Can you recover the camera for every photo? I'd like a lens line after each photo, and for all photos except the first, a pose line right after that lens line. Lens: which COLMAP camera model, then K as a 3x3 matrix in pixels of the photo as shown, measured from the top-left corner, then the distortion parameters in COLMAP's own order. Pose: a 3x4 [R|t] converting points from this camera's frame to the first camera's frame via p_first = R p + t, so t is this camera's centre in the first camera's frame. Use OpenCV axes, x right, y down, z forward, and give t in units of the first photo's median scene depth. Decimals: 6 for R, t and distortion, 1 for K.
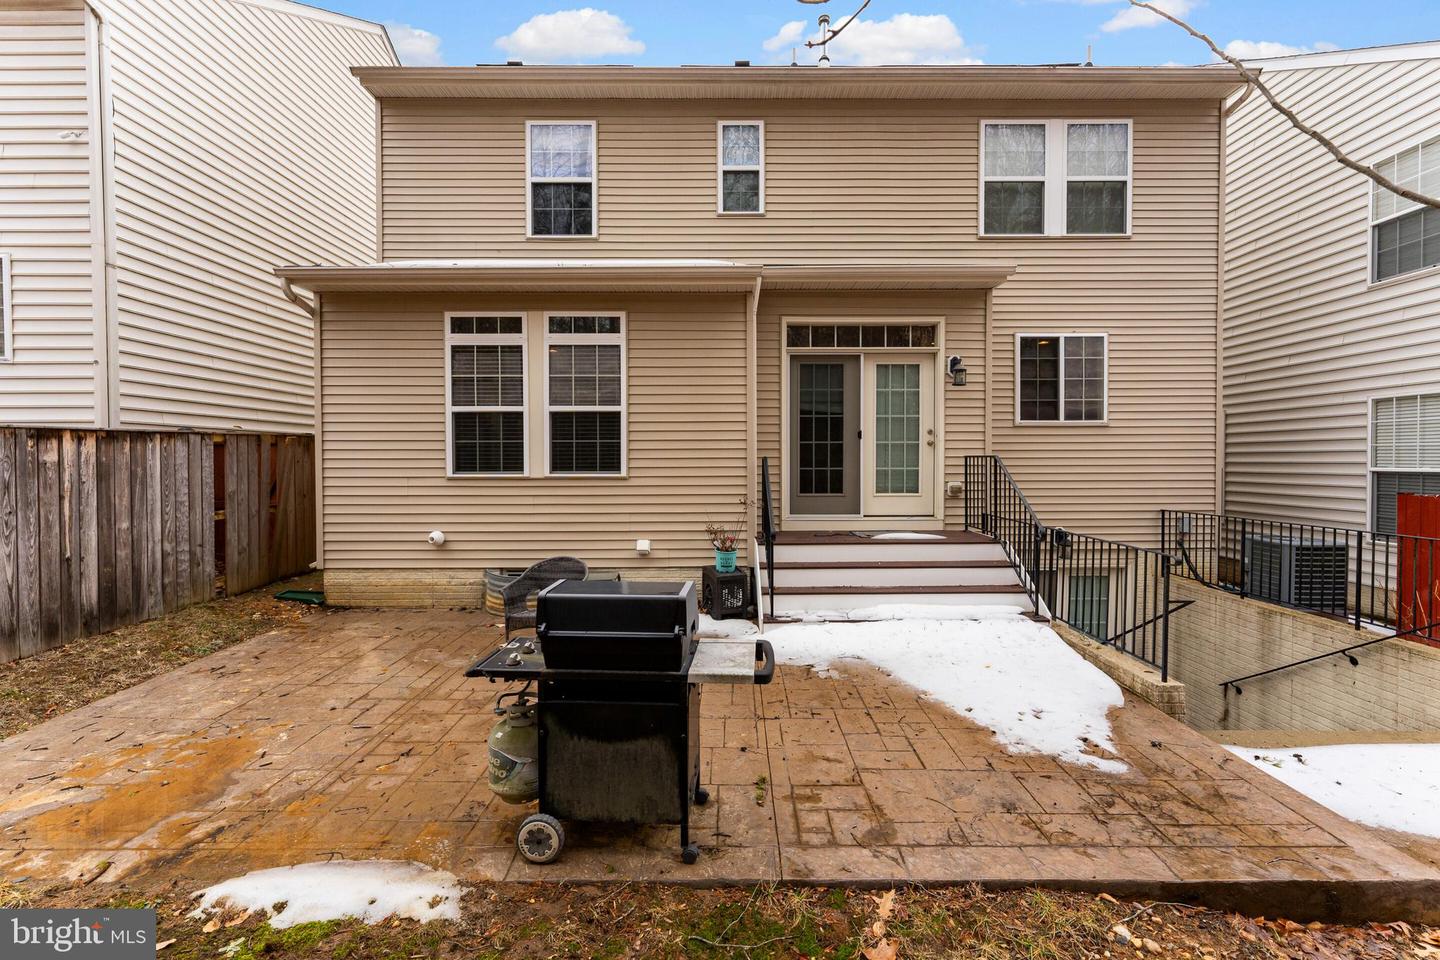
lens RADIAL K [[584.7, 0, 724.3], [0, 584.7, 465.4], [0, 0, 1]] dist [0.006873, -0.000416]
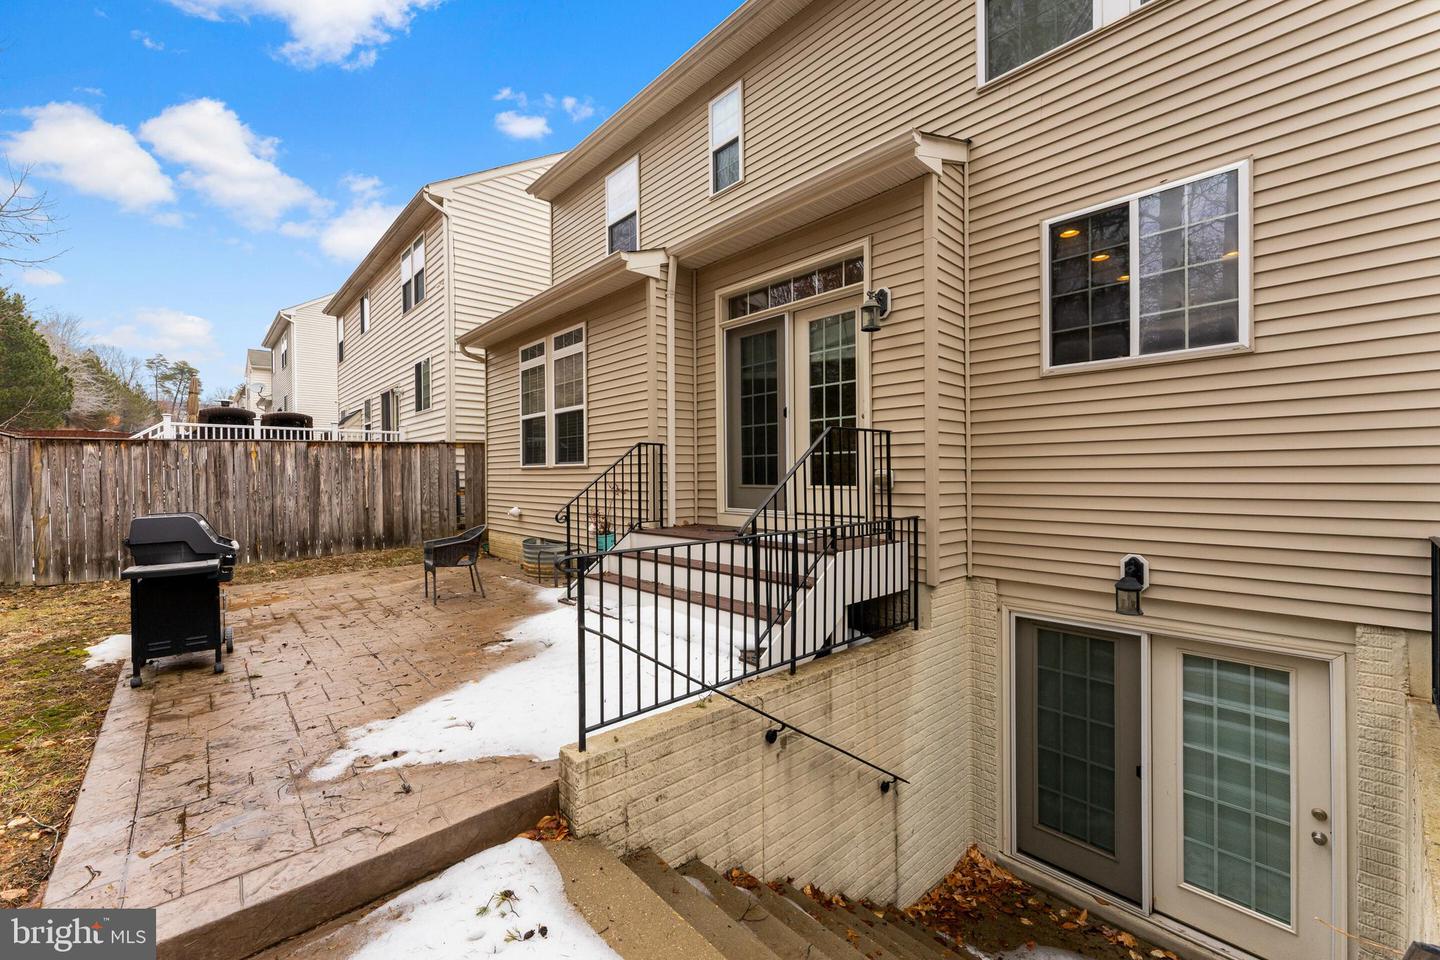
lens RADIAL K [[584.7, 0, 724.8], [0, 584.7, 474.9], [0, 0, 1]] dist [0.006873, -0.000416]
pose [[0.673501, -0.001955, -0.739184, 1.012800], [-0.001015, 0.999993, -0.003569, 0.047912], [0.739186, 0.003154, 0.673494, 0.510451]]
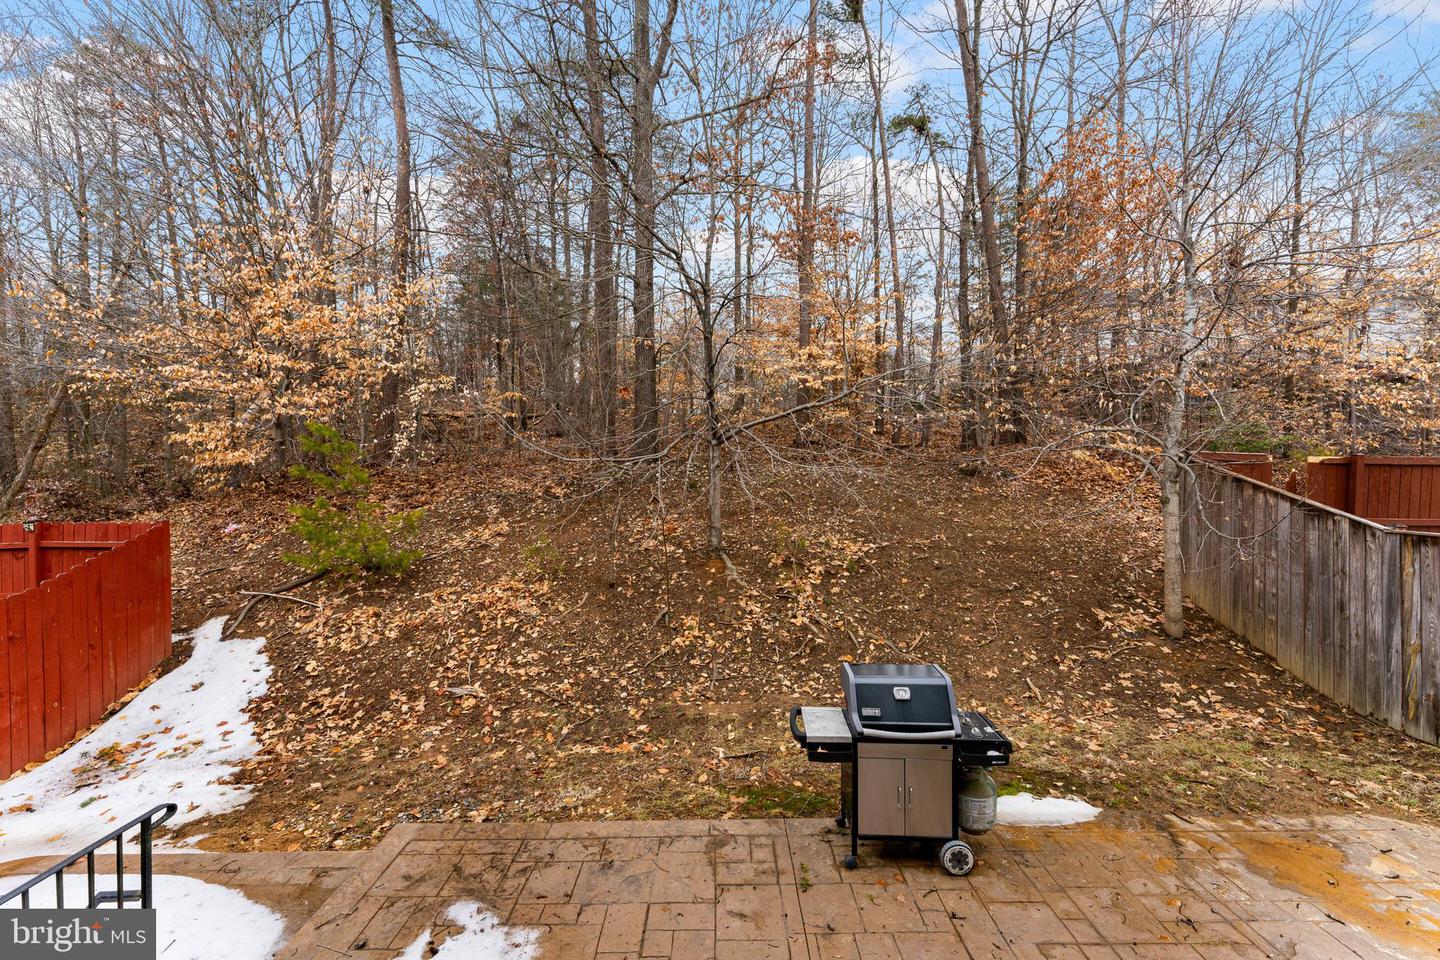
lens RADIAL K [[584.7, 0, 729.1], [0, 584.7, 474.2], [0, 0, 1]] dist [0.006873, -0.000416]
pose [[-0.999611, 0.000179, -0.027890, 0.137634], [-0.000061, 0.999963, 0.008595, -0.146747], [0.027891, 0.008593, -0.999574, 1.209874]]
